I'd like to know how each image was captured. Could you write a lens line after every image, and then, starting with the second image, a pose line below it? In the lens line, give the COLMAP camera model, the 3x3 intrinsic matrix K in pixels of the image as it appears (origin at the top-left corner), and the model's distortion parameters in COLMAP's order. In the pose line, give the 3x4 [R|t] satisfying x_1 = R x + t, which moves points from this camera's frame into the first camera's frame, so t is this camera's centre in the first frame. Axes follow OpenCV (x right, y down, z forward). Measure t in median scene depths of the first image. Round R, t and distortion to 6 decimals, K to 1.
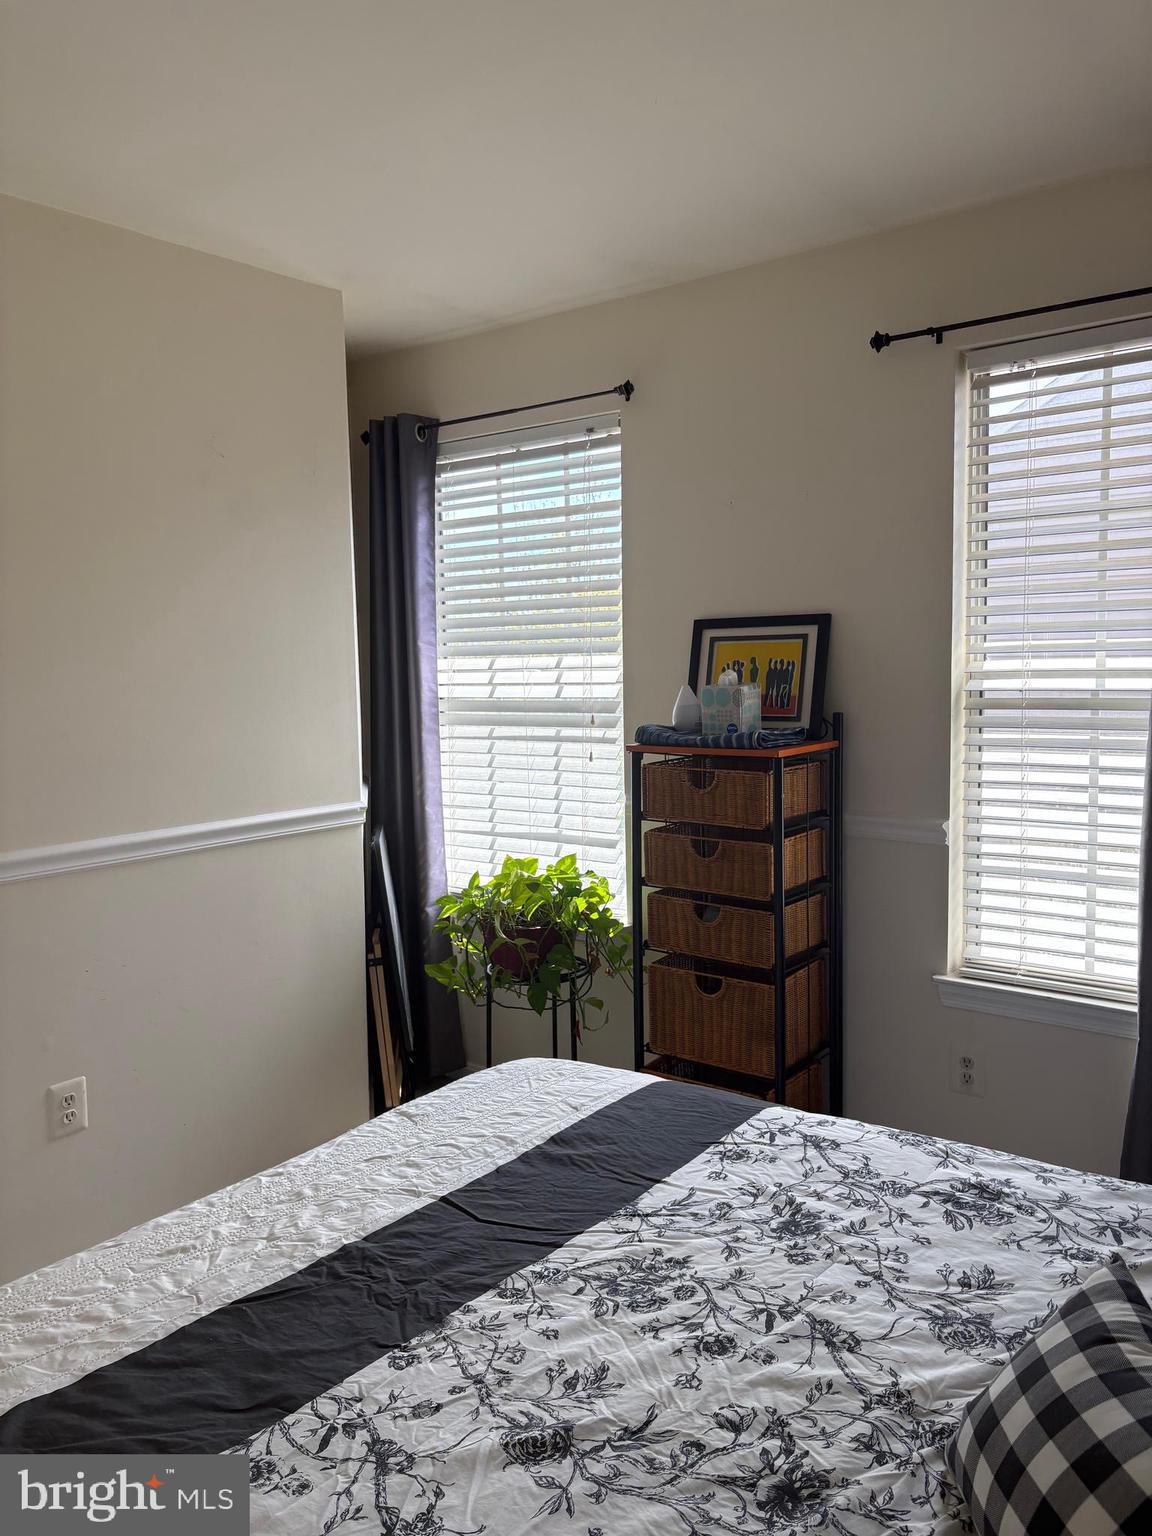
lens RADIAL K [[1163.5, 0, 573.9], [0, 1163.5, 768.5], [0, 0, 1]] dist [0.045511, -0.057453]
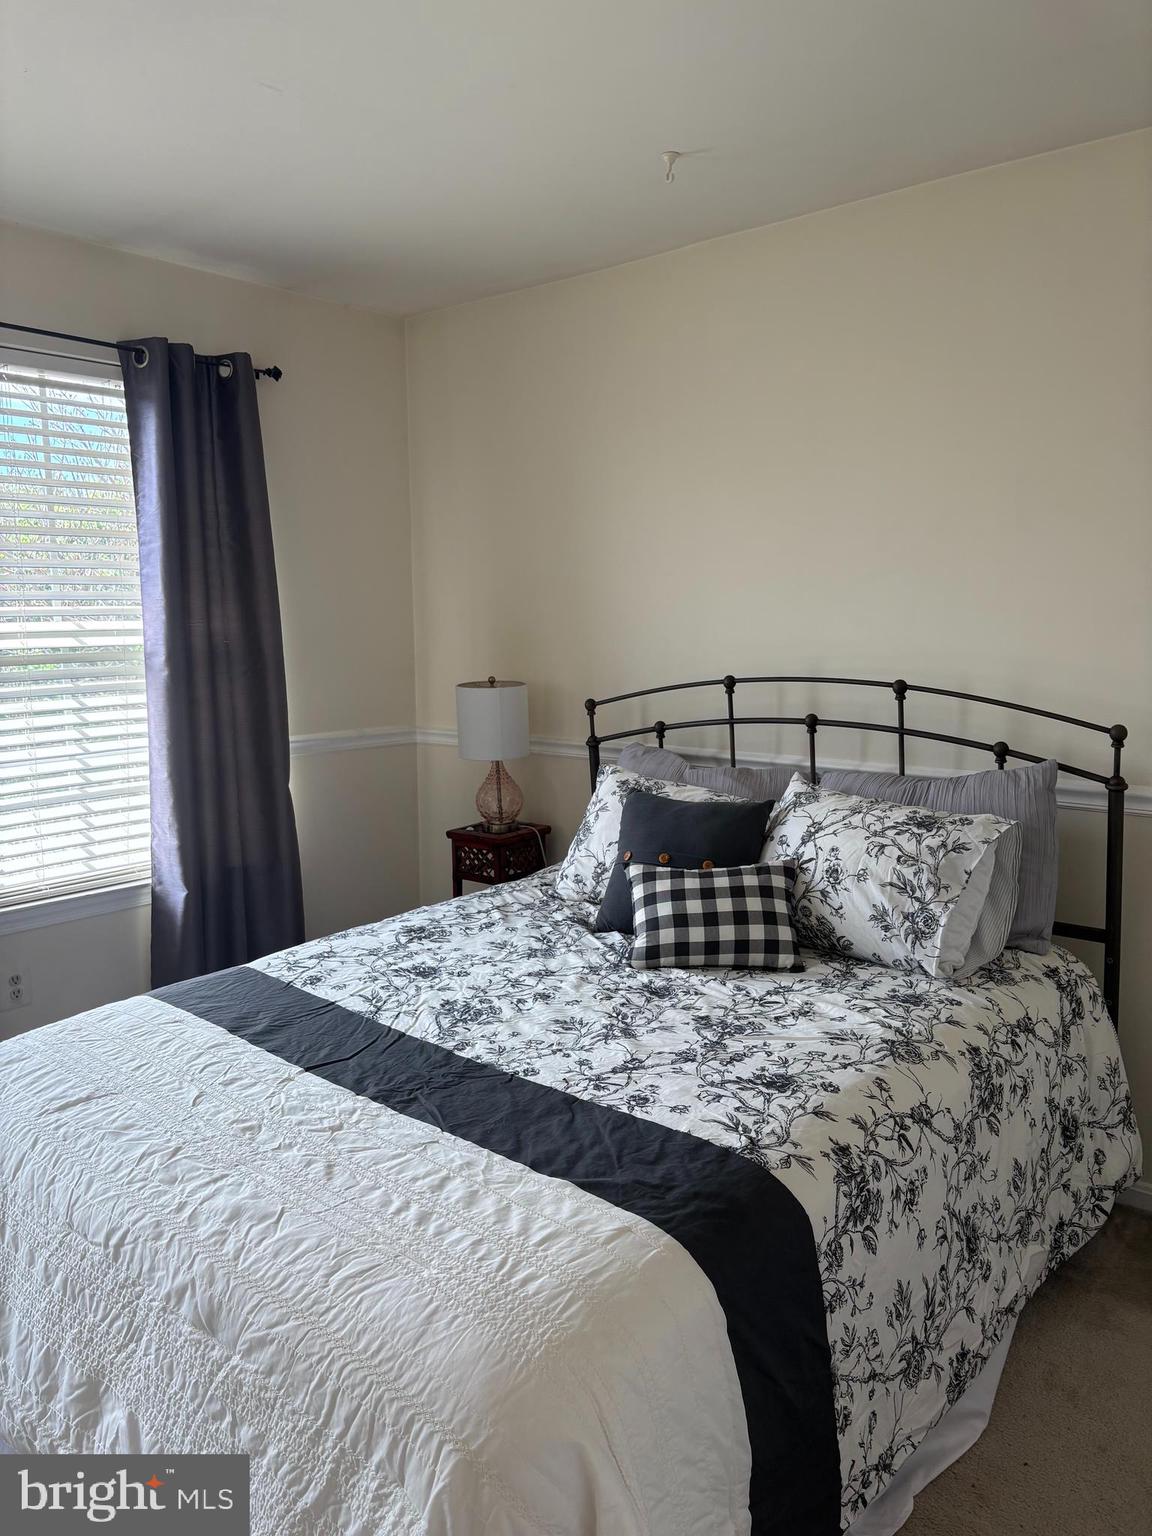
lens RADIAL K [[1163.5, 0, 576.2], [0, 1163.5, 769.0], [0, 0, 1]] dist [0.045511, -0.057453]
pose [[0.015171, -0.111057, 0.993698, -1.471488], [0.103314, 0.988667, 0.108917, -0.033667], [-0.994533, 0.101011, 0.026473, 0.799162]]
